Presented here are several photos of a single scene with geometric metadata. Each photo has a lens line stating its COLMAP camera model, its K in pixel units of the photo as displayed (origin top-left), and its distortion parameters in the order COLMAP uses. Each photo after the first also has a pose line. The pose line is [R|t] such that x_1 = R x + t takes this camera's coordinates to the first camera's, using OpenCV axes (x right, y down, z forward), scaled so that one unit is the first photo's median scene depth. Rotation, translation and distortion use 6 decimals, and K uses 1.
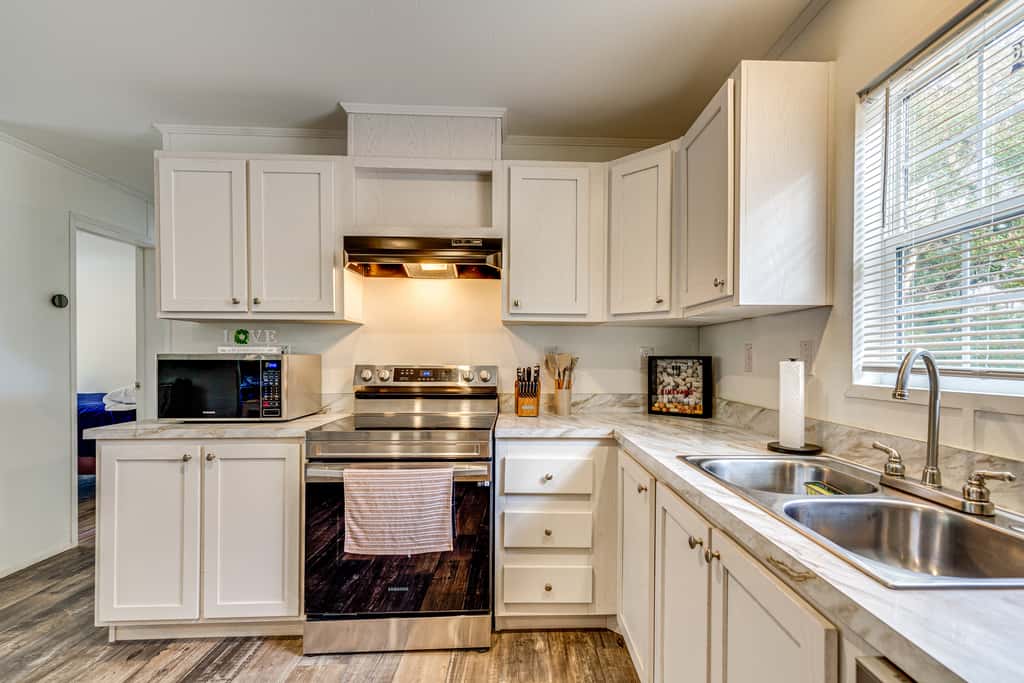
lens RADIAL K [[485.2, 0, 525.7], [0, 485.2, 359.6], [0, 0, 1]] dist [0.018040, 0.000445]
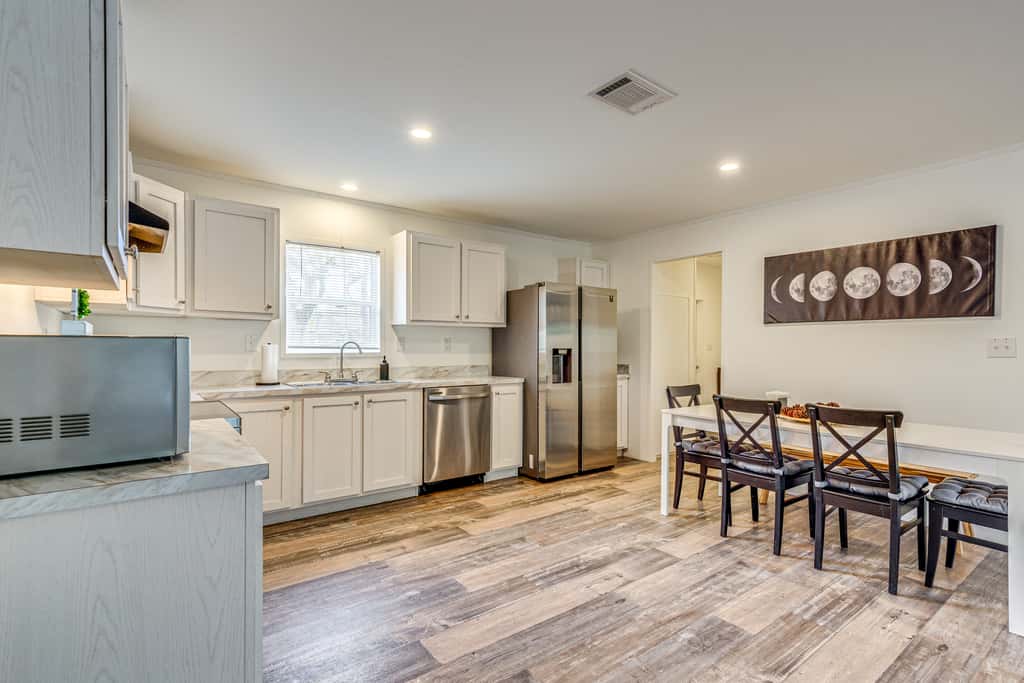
lens RADIAL K [[461.3, 0, 517.8], [0, 461.3, 350.6], [0, 0, 1]] dist [0.014860, 0.000049]
pose [[-0.571934, -0.016394, 0.820136, -1.320069], [-0.003525, 0.999840, 0.017529, -0.006651], [-0.820292, 0.007135, -0.571900, 0.921916]]
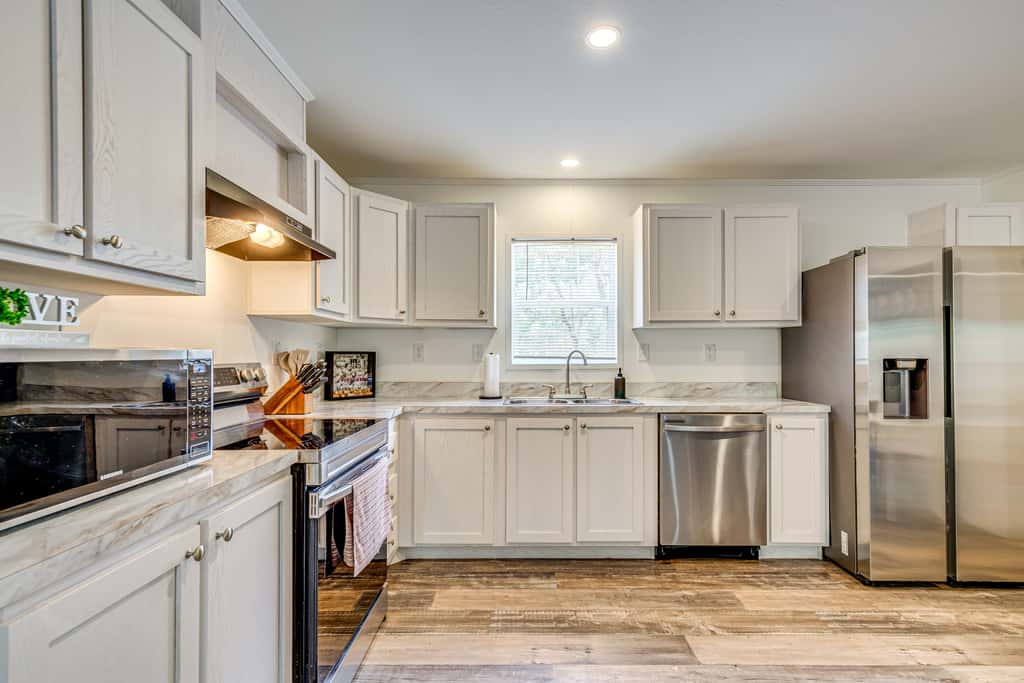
lens RADIAL K [[469.3, 0, 542.1], [0, 469.3, 351.3], [0, 0, 1]] dist [0.004659, 0.000628]
pose [[0.014648, 0.000550, 0.999893, -1.010122], [0.006469, 0.999979, -0.000644, -0.004443], [-0.999872, 0.006478, 0.014644, 0.548326]]
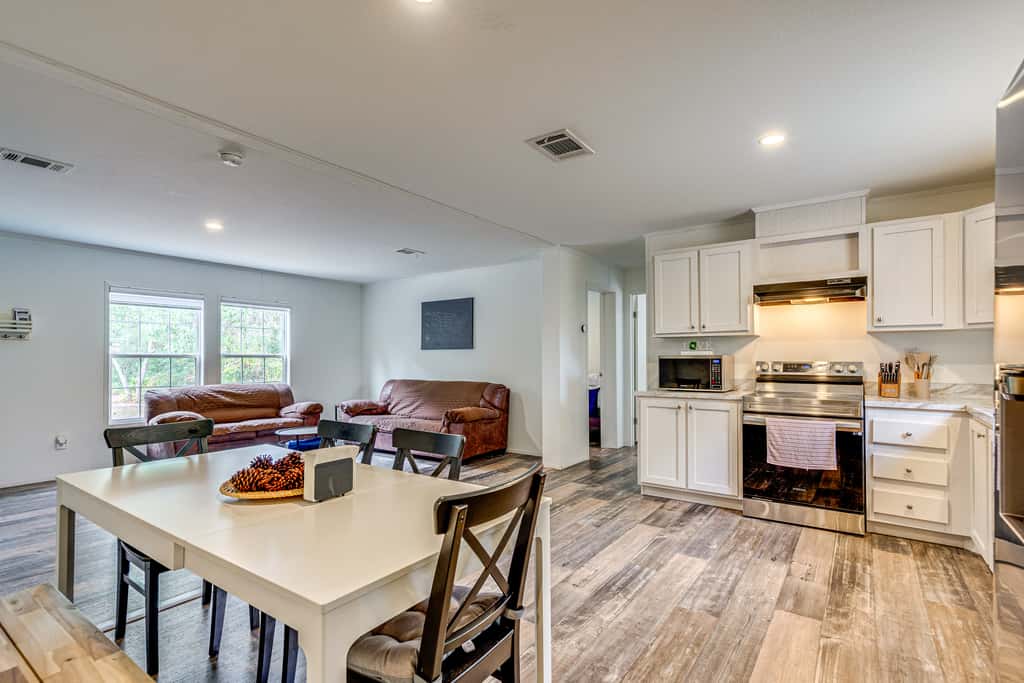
lens RADIAL K [[484.1, 0, 536.0], [0, 484.1, 354.5], [0, 0, 1]] dist [0.015659, 0.000139]
pose [[0.817844, -0.010661, -0.575341, -0.021338], [0.004146, 0.999912, -0.012634, 0.005756], [0.575425, 0.007947, 0.817816, -0.838808]]
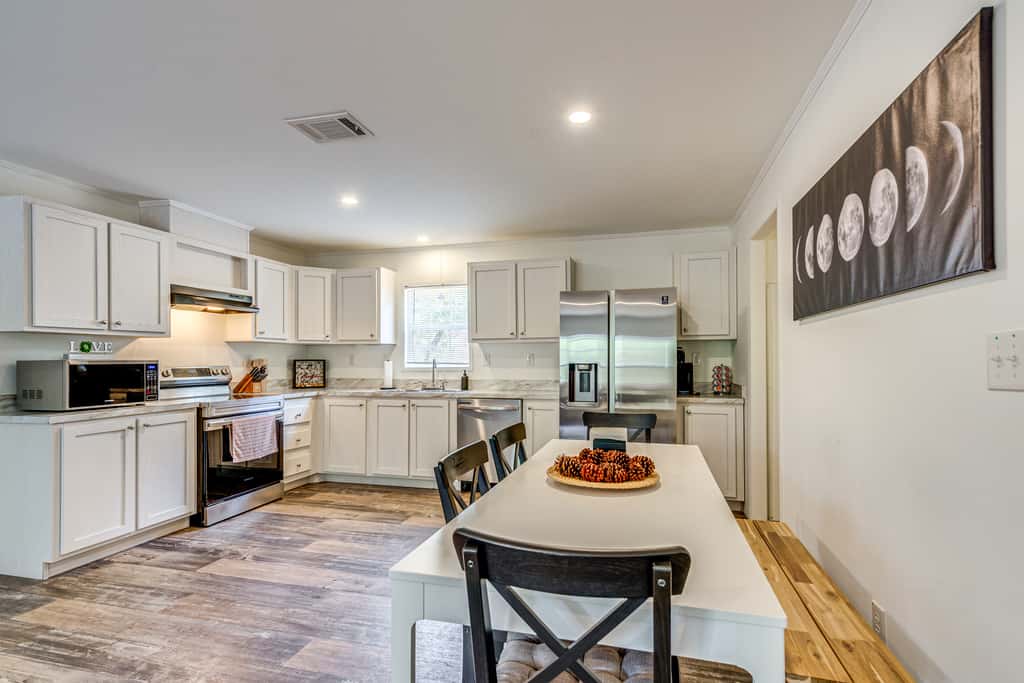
lens RADIAL K [[464.0, 0, 547.1], [0, 464.0, 358.4], [0, 0, 1]] dist [0.002044, 0.000354]
pose [[0.246971, -0.003103, 0.969018, -1.540704], [0.010444, 0.999945, 0.000540, -0.003002], [-0.968967, 0.009987, 0.246990, -0.545120]]
